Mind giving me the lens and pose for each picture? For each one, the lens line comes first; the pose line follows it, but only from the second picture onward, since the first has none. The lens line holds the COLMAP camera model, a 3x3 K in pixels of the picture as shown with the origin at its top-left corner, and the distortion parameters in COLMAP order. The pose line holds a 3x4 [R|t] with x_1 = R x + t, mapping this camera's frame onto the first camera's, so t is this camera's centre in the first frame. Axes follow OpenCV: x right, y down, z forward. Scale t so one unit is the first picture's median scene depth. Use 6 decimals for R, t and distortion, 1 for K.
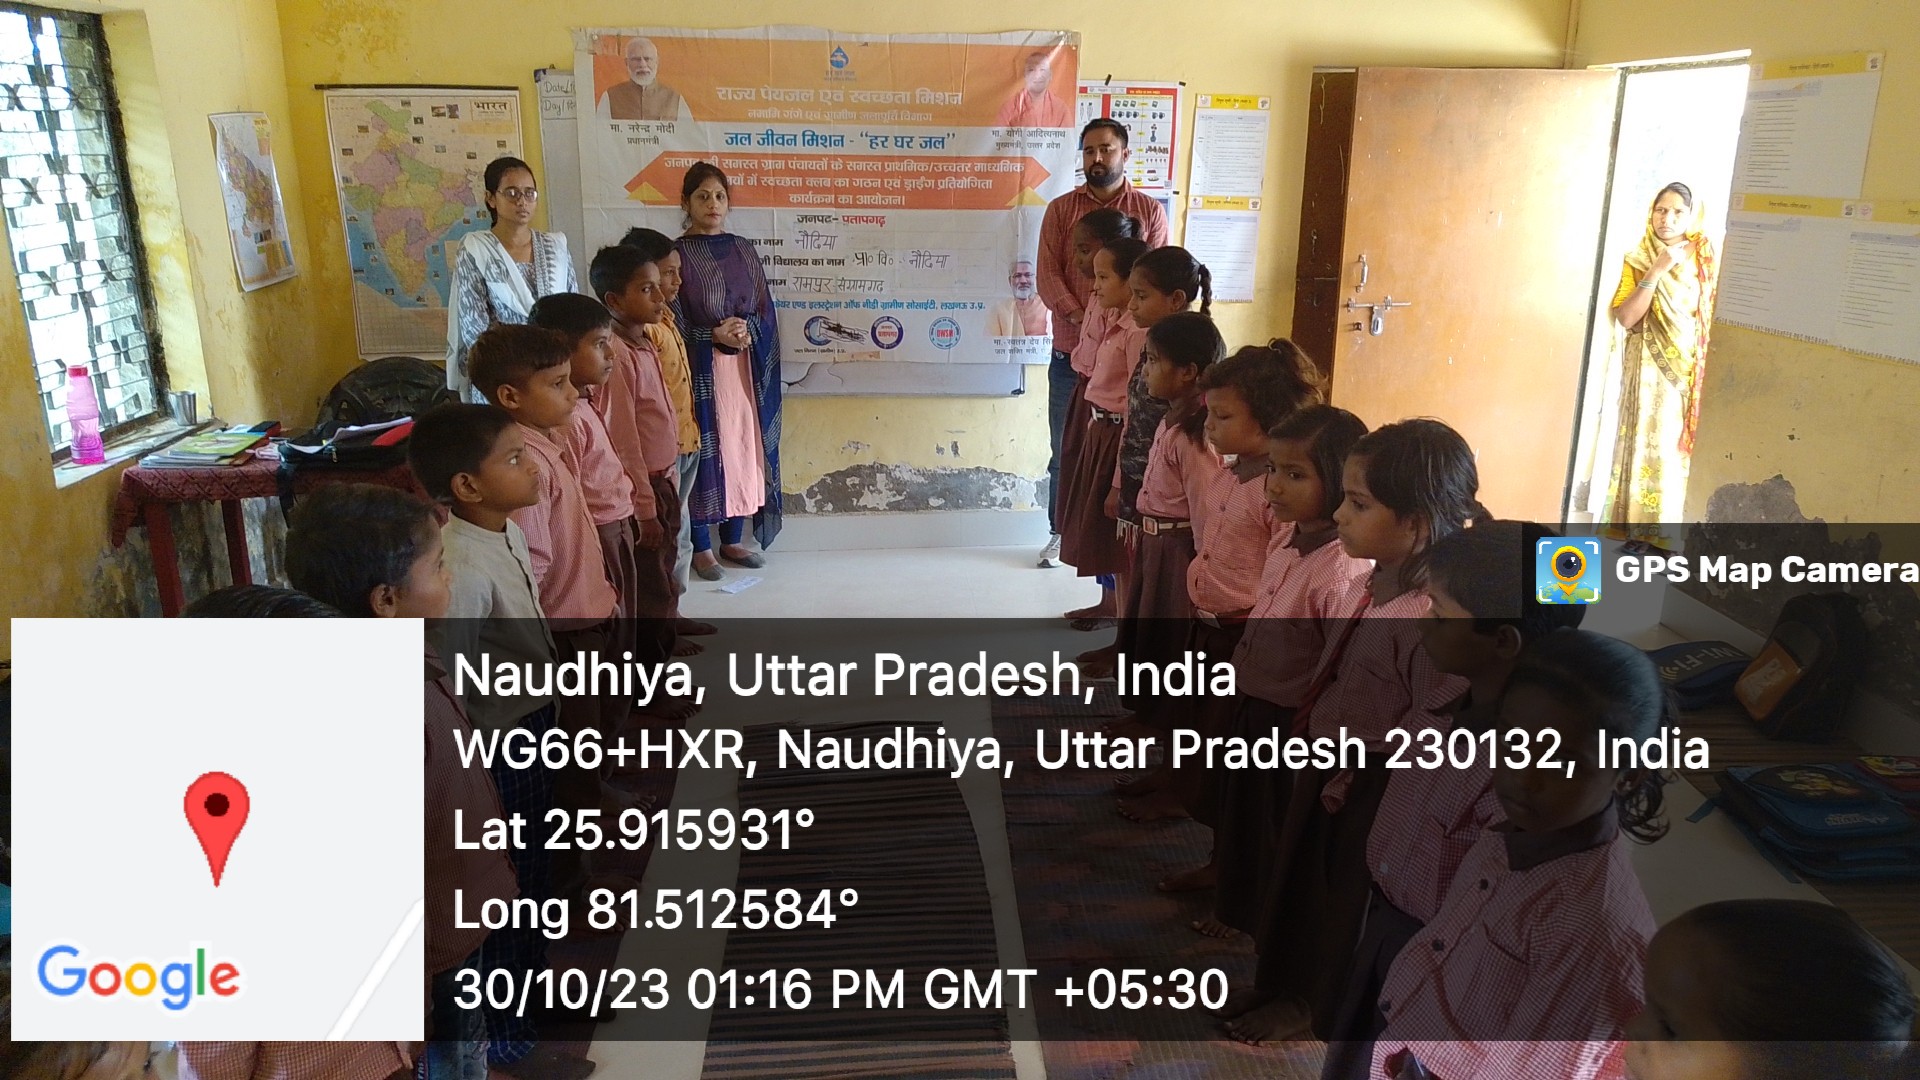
lens RADIAL K [[1375.5, 0, 921.6], [0, 1375.5, 553.6], [0, 0, 1]] dist [0.036625, -0.070934]
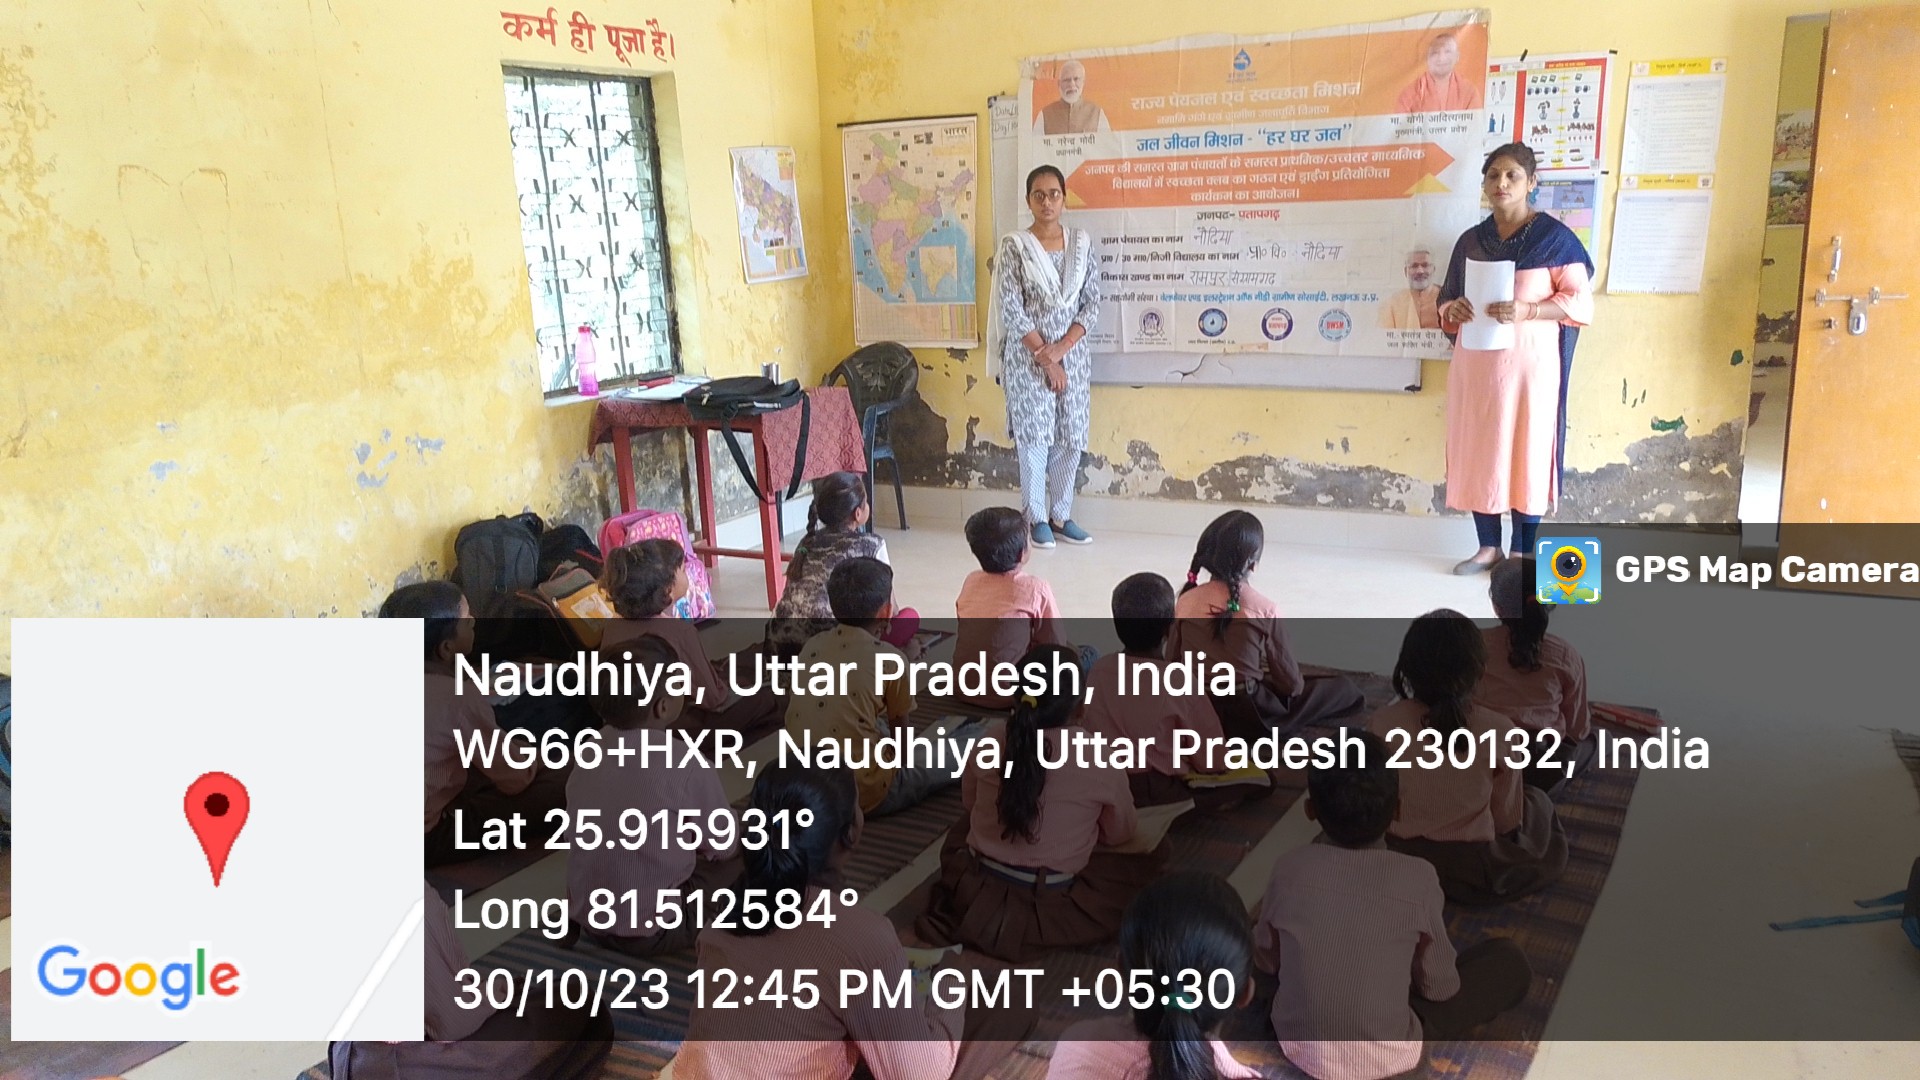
lens RADIAL K [[1375.5, 0, 944.5], [0, 1375.5, 553.0], [0, 0, 1]] dist [0.036625, -0.070934]
pose [[0.831504, 0.094913, -0.547351, 0.353919], [-0.120749, 0.992619, -0.011310, 0.048442], [0.542237, 0.075497, 0.836827, 0.032213]]
